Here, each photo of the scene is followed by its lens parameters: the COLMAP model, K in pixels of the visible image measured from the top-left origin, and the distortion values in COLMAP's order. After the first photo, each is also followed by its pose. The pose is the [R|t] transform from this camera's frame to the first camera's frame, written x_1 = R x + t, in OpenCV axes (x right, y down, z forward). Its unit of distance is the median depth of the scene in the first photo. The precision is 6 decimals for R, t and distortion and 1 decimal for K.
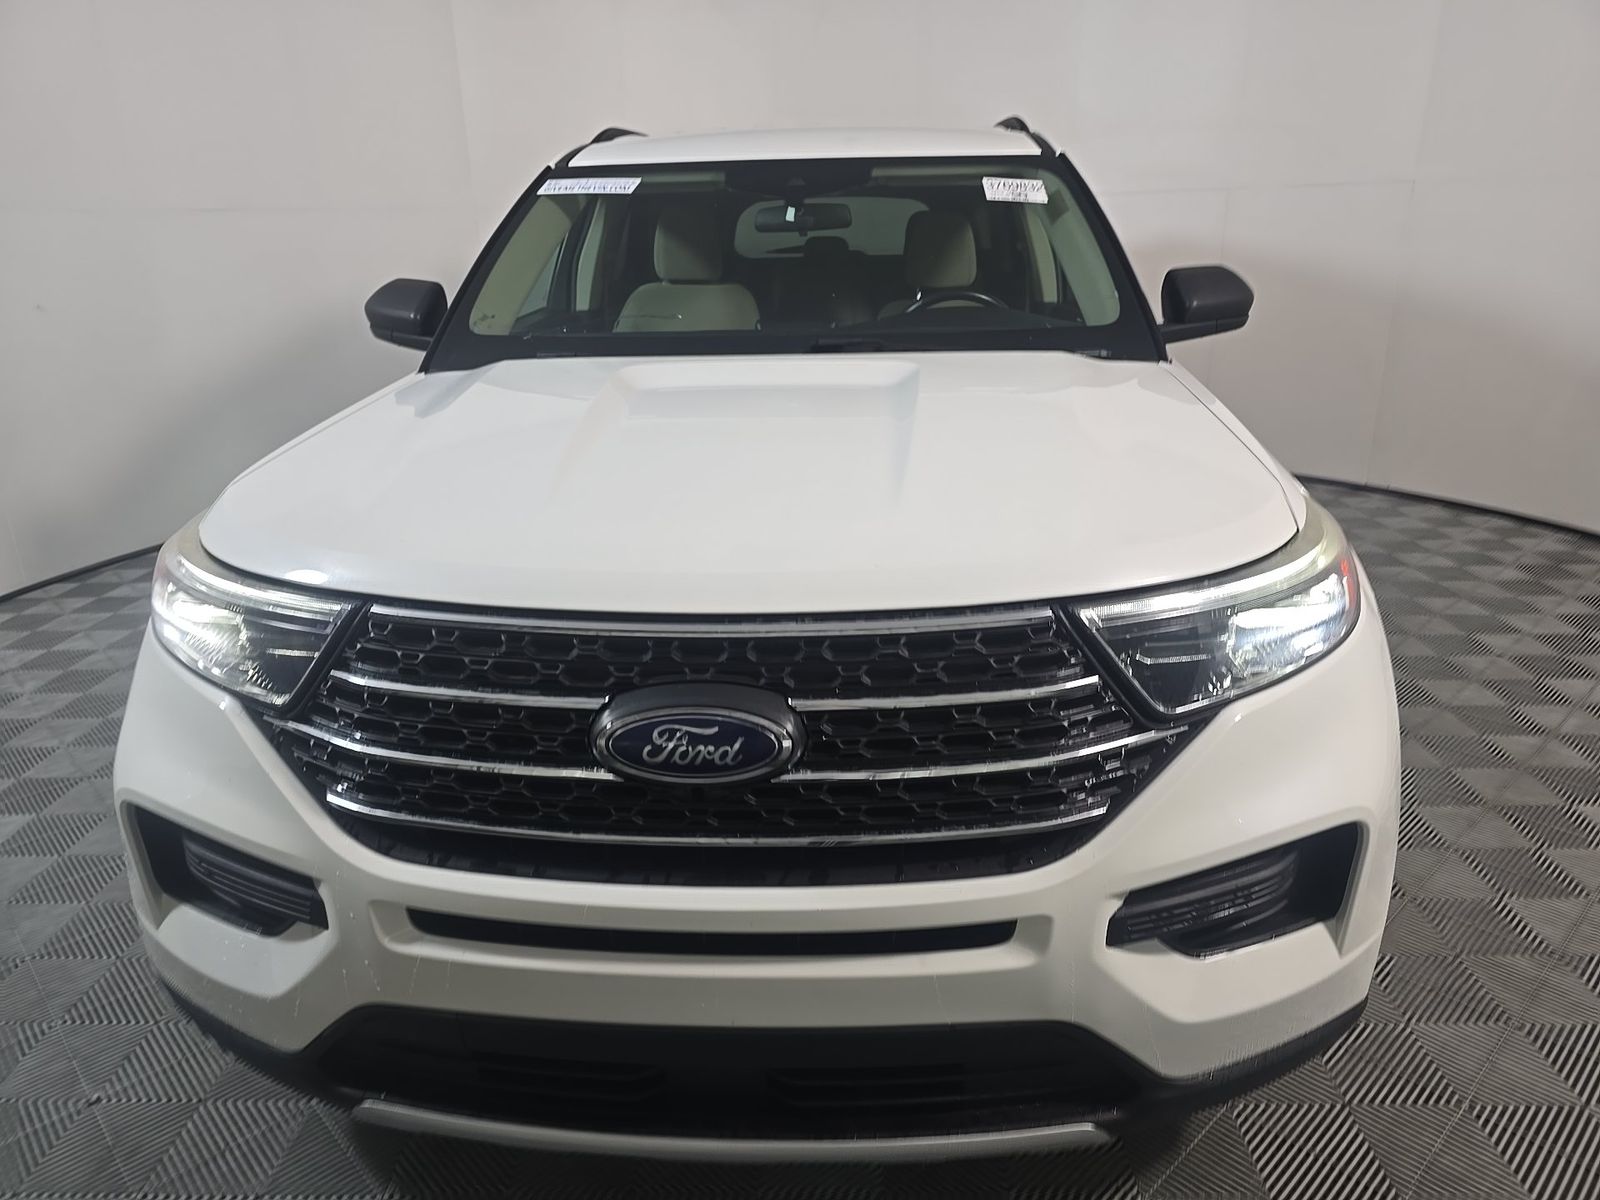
lens RADIAL K [[1100.2, 0, 802.5], [0, 1100.2, 568.3], [0, 0, 1]] dist [0.000147, 0.000333]
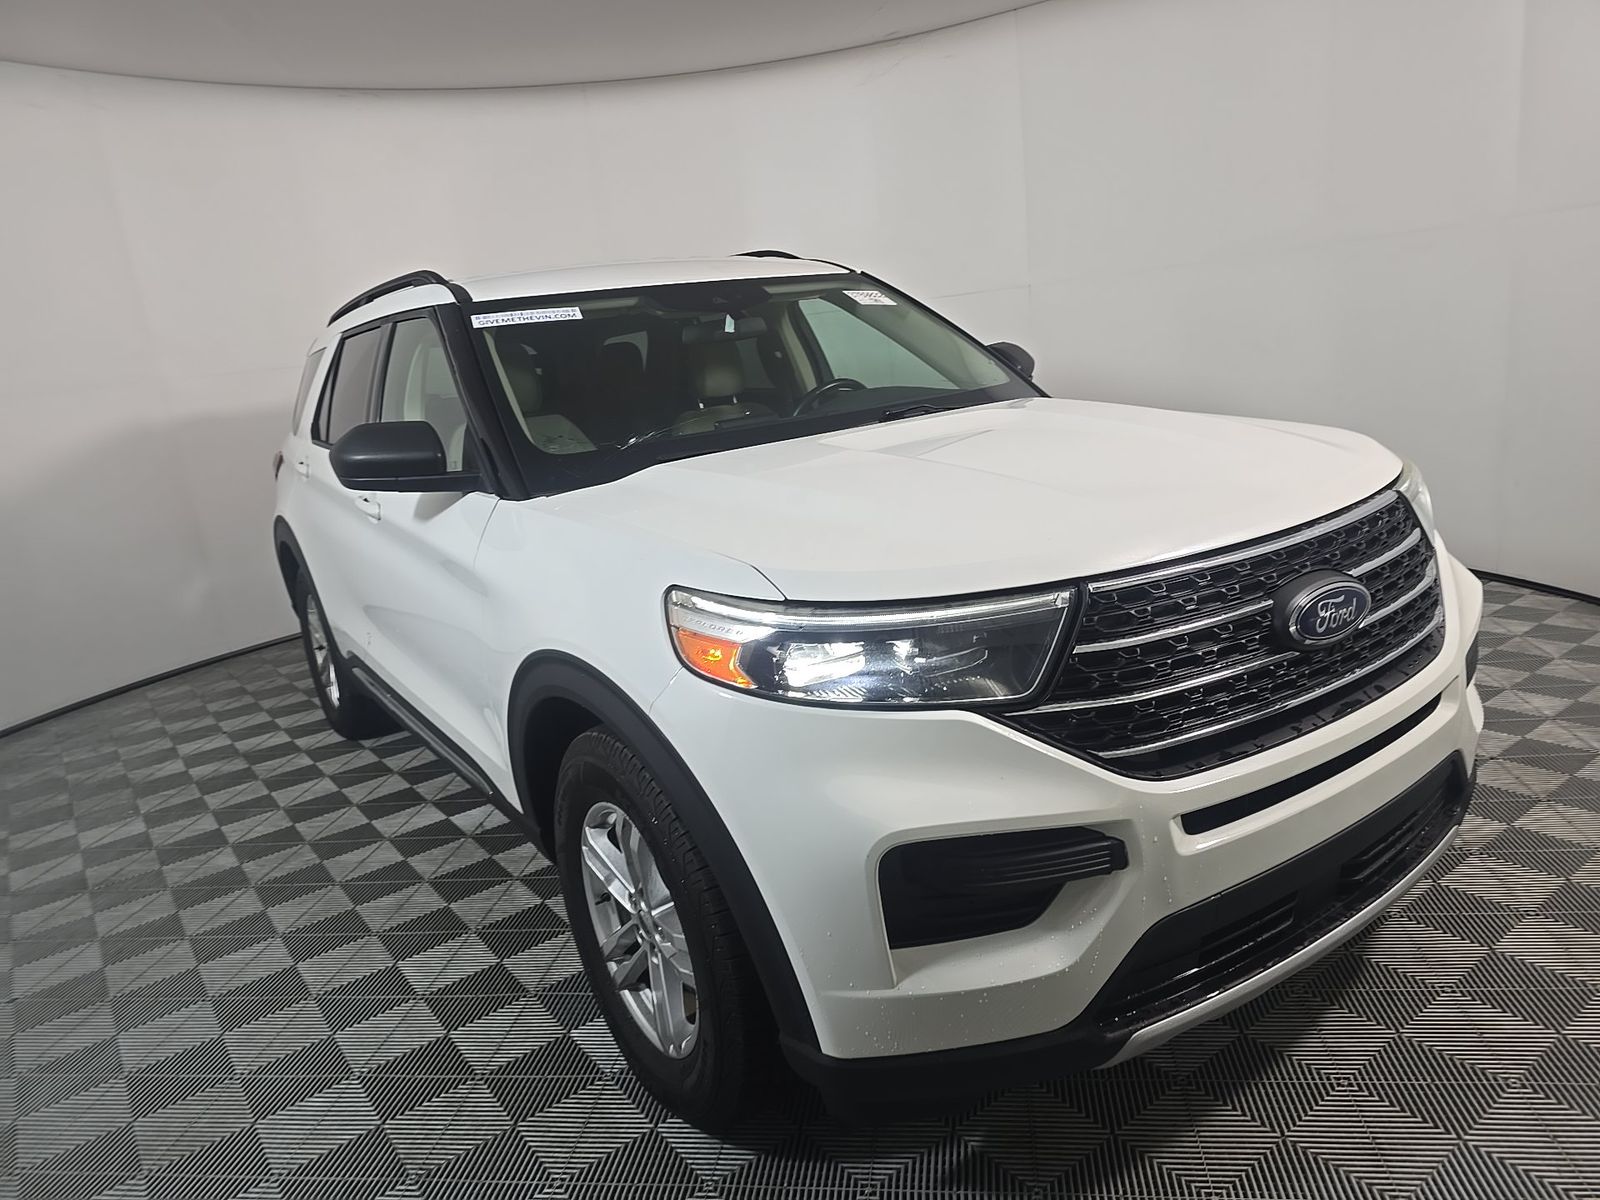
lens RADIAL K [[1100.2, 0, 802.5], [0, 1100.2, 568.3], [0, 0, 1]] dist [0.000147, 0.000333]
pose [[0.789073, -0.188616, 0.584626, -1.244720], [0.273727, 0.959950, -0.059744, 0.004286], [-0.549943, 0.207170, 0.809100, 0.191958]]
